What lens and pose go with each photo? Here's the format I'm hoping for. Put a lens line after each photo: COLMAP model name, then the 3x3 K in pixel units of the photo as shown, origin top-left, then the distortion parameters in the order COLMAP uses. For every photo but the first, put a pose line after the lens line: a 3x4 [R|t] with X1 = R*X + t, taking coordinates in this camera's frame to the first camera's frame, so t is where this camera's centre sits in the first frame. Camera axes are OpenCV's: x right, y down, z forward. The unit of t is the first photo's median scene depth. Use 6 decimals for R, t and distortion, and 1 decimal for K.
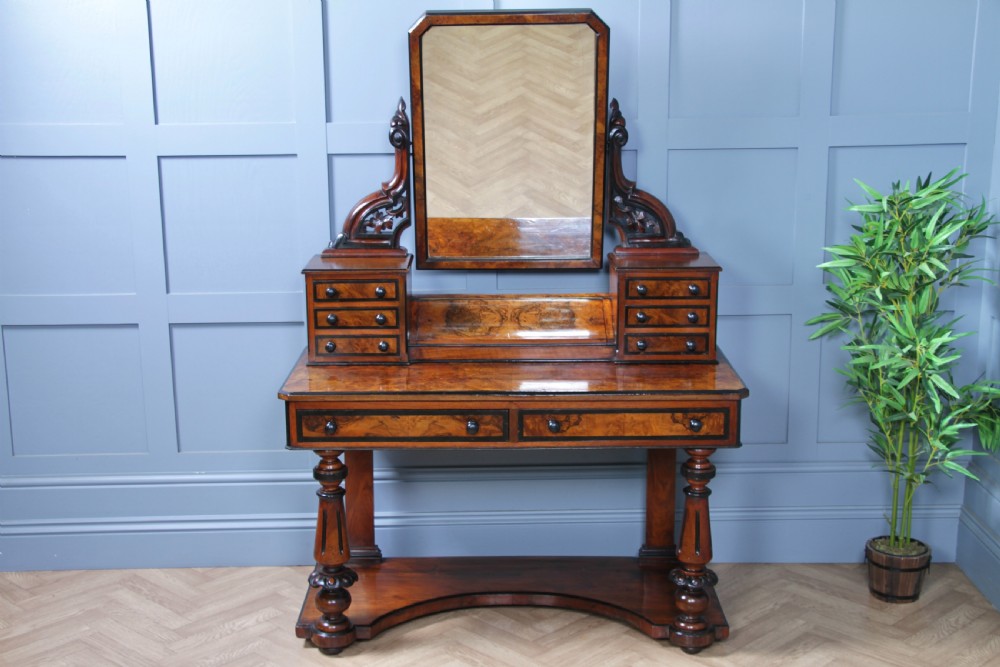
lens RADIAL K [[1369.6, 0, 499.7], [0, 1369.6, 338.5], [0, 0, 1]] dist [0.017884, 0.064209]
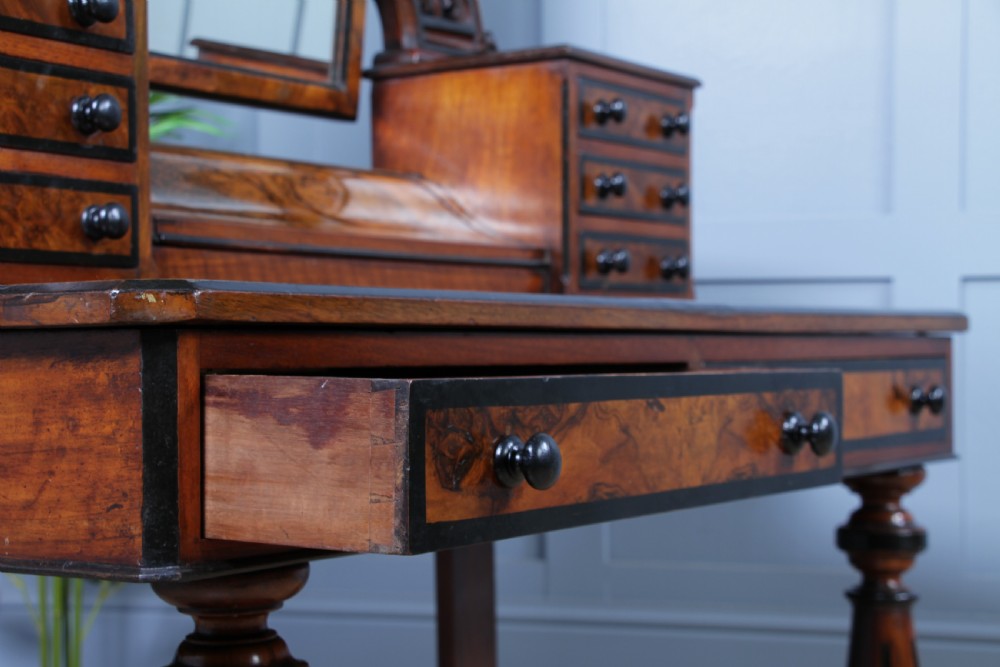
lens RADIAL K [[1804.6, 0, 499.5], [0, 1804.6, 348.2], [0, 0, 1]] dist [0.145737, 0.243140]
pose [[0.558683, 0.000414, 0.829381, -0.326718], [0.183837, 0.975063, -0.124322, 0.084883], [-0.808751, 0.221928, 0.544675, 0.766667]]
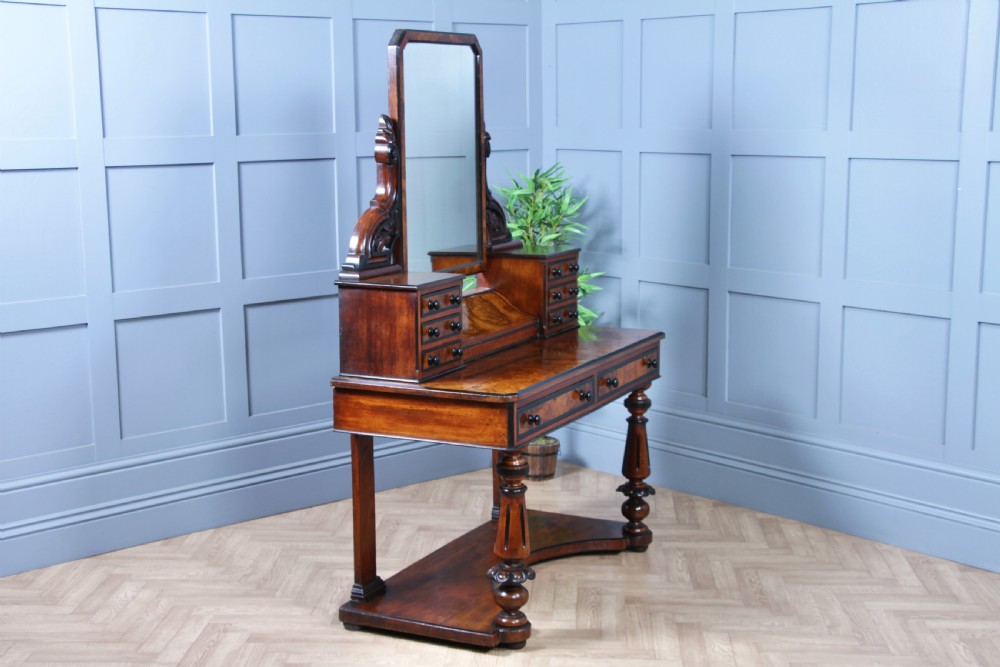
lens RADIAL K [[1451.8, 0, 524.4], [0, 1451.8, 337.8], [0, 0, 1]] dist [-0.018065, 1.567790]
pose [[0.422600, -0.139586, 0.895502, -1.047194], [0.195479, 0.978851, 0.060329, -0.061099], [-0.884984, 0.149557, 0.440949, 0.475699]]
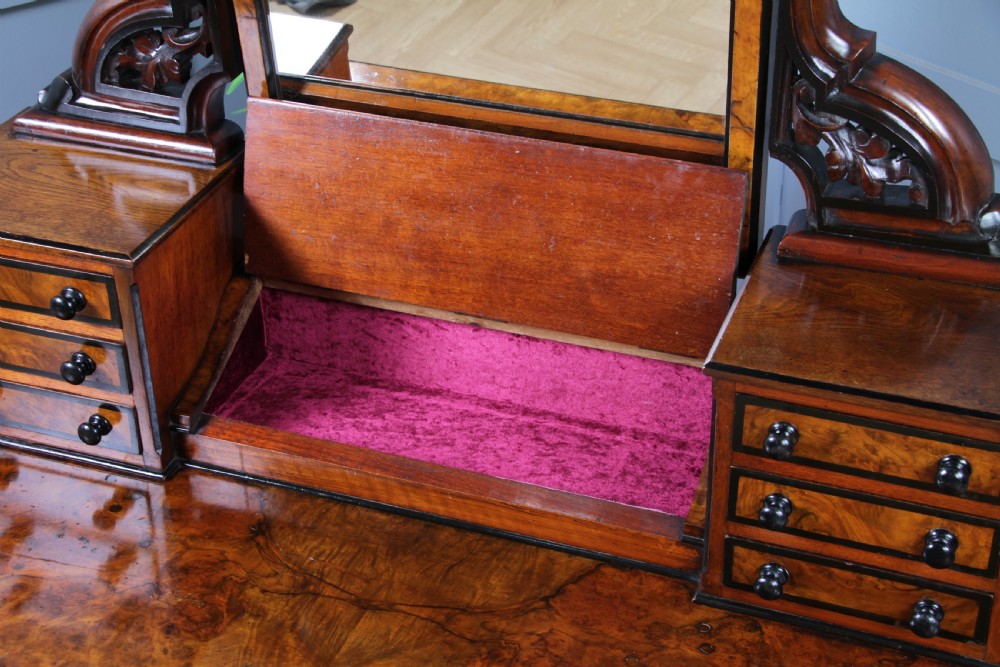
lens RADIAL K [[1691.5, 0, 492.0], [0, 1691.5, 349.6], [0, 0, 1]] dist [0.123664, 0.316865]
pose [[0.933532, 0.182545, -0.308537, 0.158382], [-0.063239, 0.931005, 0.359488, -0.191007], [0.352872, -0.316082, 0.880667, 0.638415]]
